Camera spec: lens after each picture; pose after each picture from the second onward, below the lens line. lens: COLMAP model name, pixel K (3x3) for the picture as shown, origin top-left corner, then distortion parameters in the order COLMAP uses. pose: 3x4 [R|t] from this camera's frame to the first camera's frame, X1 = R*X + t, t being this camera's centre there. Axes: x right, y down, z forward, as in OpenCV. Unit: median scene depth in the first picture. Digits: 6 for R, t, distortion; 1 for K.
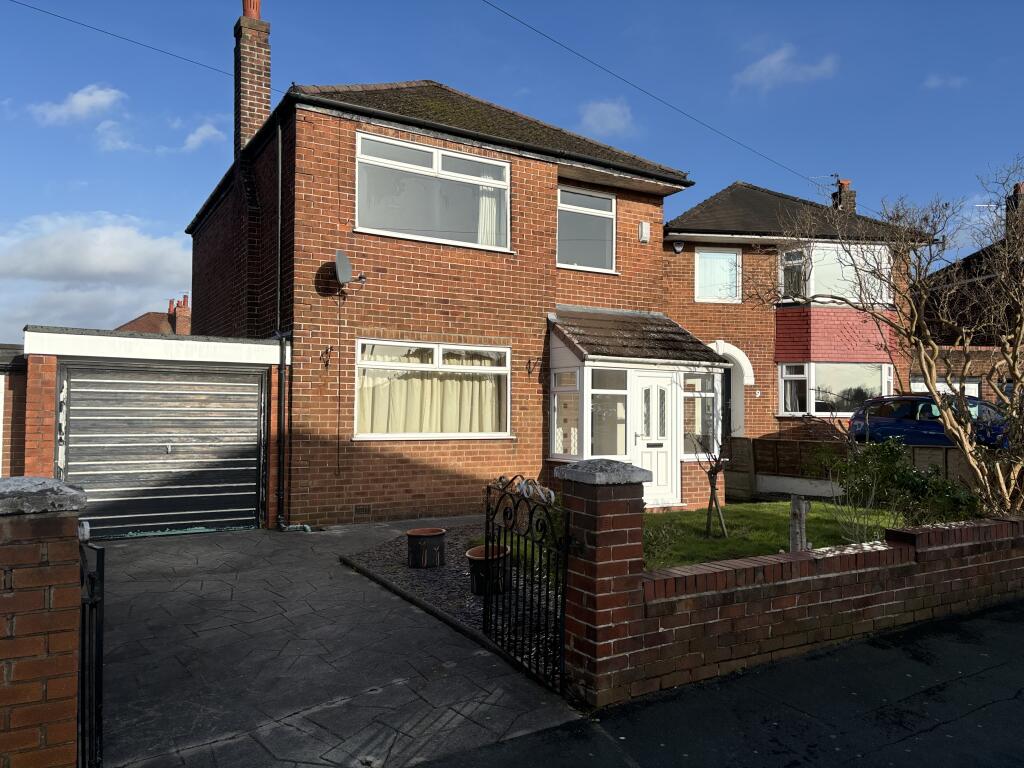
lens RADIAL K [[769.9, 0, 507.8], [0, 769.9, 386.3], [0, 0, 1]] dist [0.027715, -0.015712]
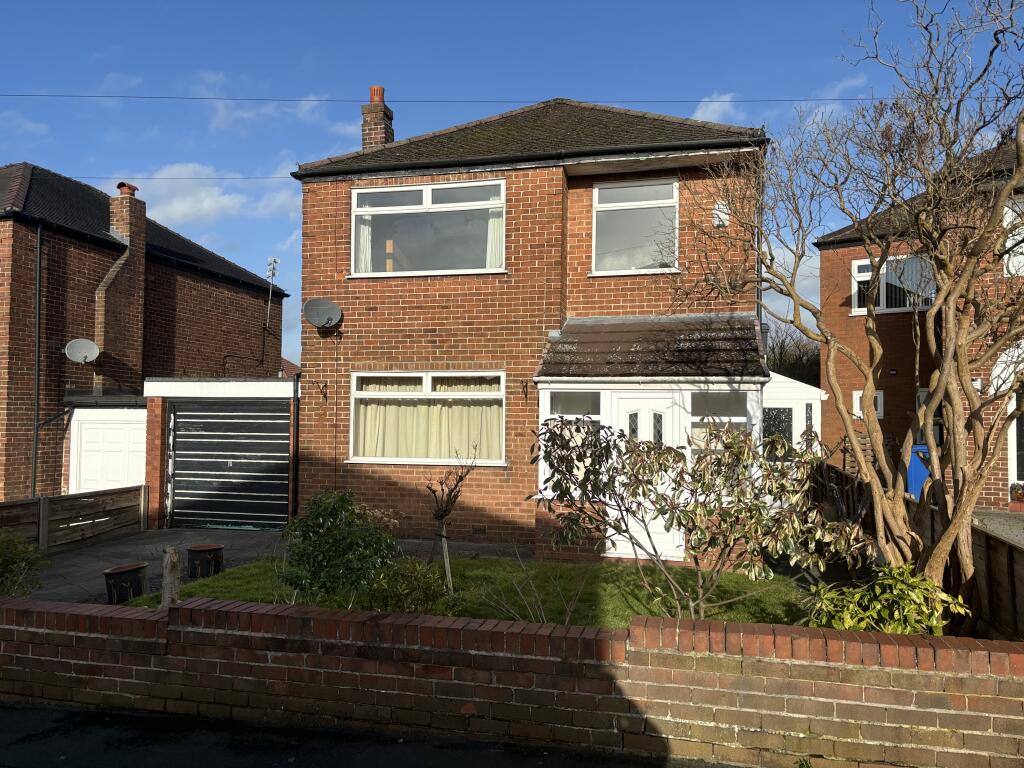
lens RADIAL K [[769.9, 0, 508.1], [0, 769.9, 383.9], [0, 0, 1]] dist [0.027715, -0.015712]
pose [[0.707083, -0.032415, -0.706387, 0.724039], [0.022671, 0.999474, -0.023171, -0.012827], [0.706767, 0.000369, 0.707446, 0.345825]]
